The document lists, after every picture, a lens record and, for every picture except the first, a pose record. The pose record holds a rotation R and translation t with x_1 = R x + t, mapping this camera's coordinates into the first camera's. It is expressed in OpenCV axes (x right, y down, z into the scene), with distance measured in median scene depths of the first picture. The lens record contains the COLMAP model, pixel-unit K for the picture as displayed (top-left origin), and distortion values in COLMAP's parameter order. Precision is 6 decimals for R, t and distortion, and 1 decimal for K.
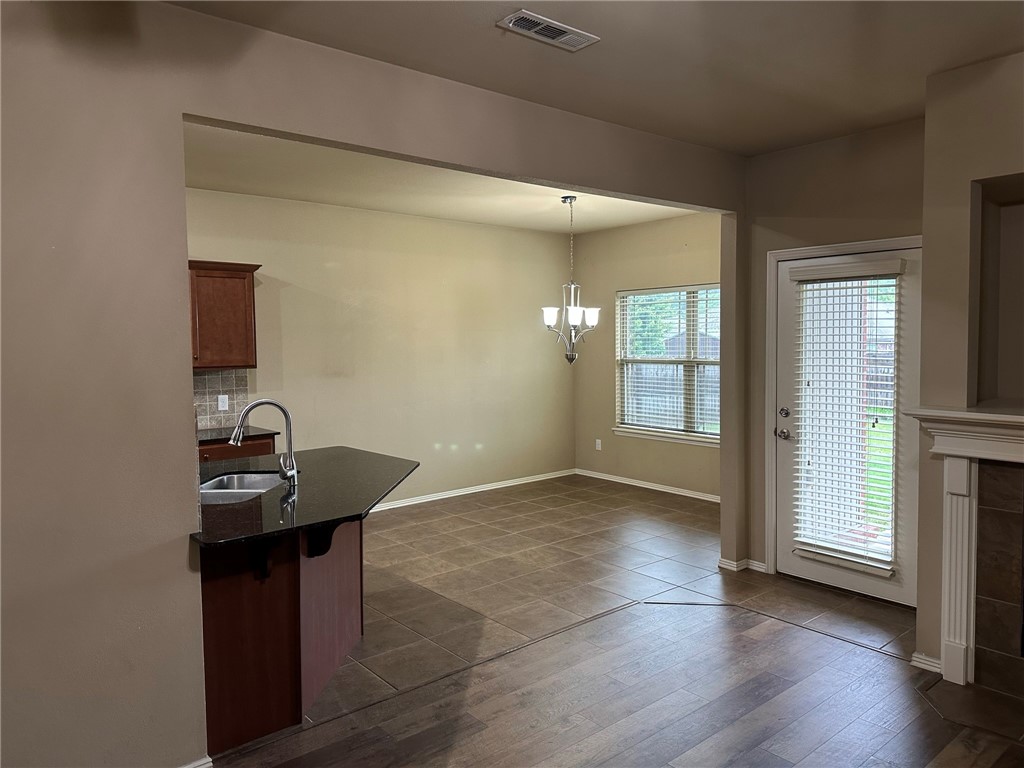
lens RADIAL K [[713.4, 0, 516.8], [0, 713.4, 374.6], [0, 0, 1]] dist [0.101777, -0.132092]
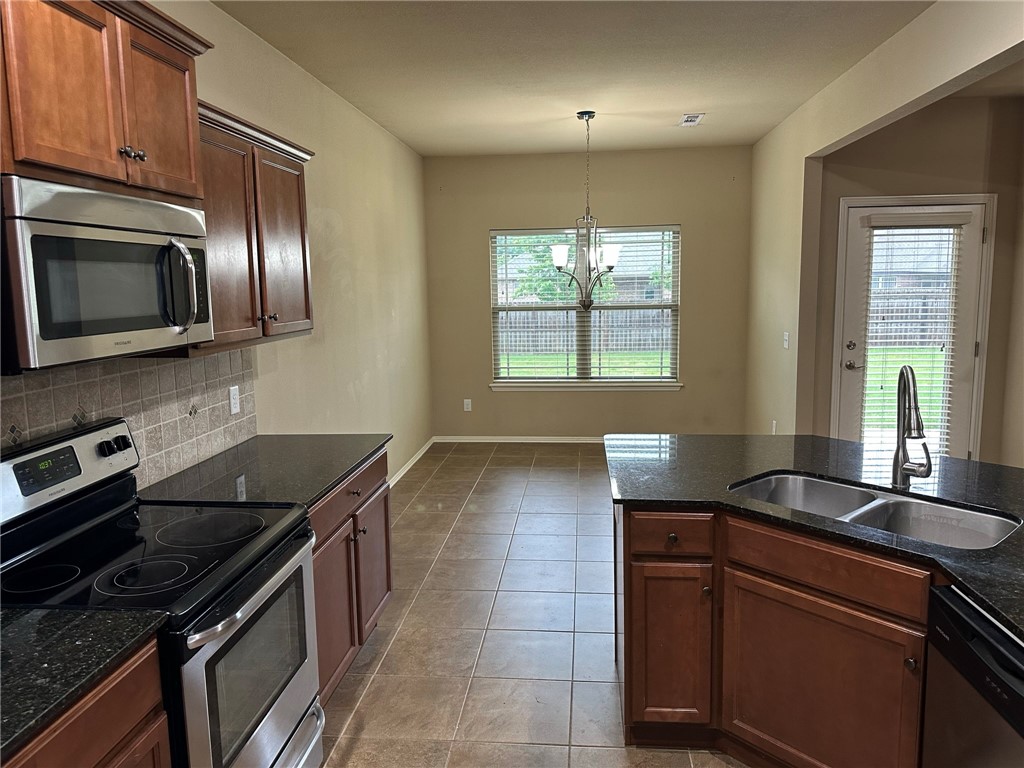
lens RADIAL K [[713.4, 0, 516.8], [0, 713.4, 374.6], [0, 0, 1]] dist [0.101777, -0.132092]
pose [[0.712332, -0.092434, 0.695729, -0.778191], [0.044480, 0.995242, 0.086686, -0.022730], [-0.700432, -0.030803, 0.713054, 0.559642]]
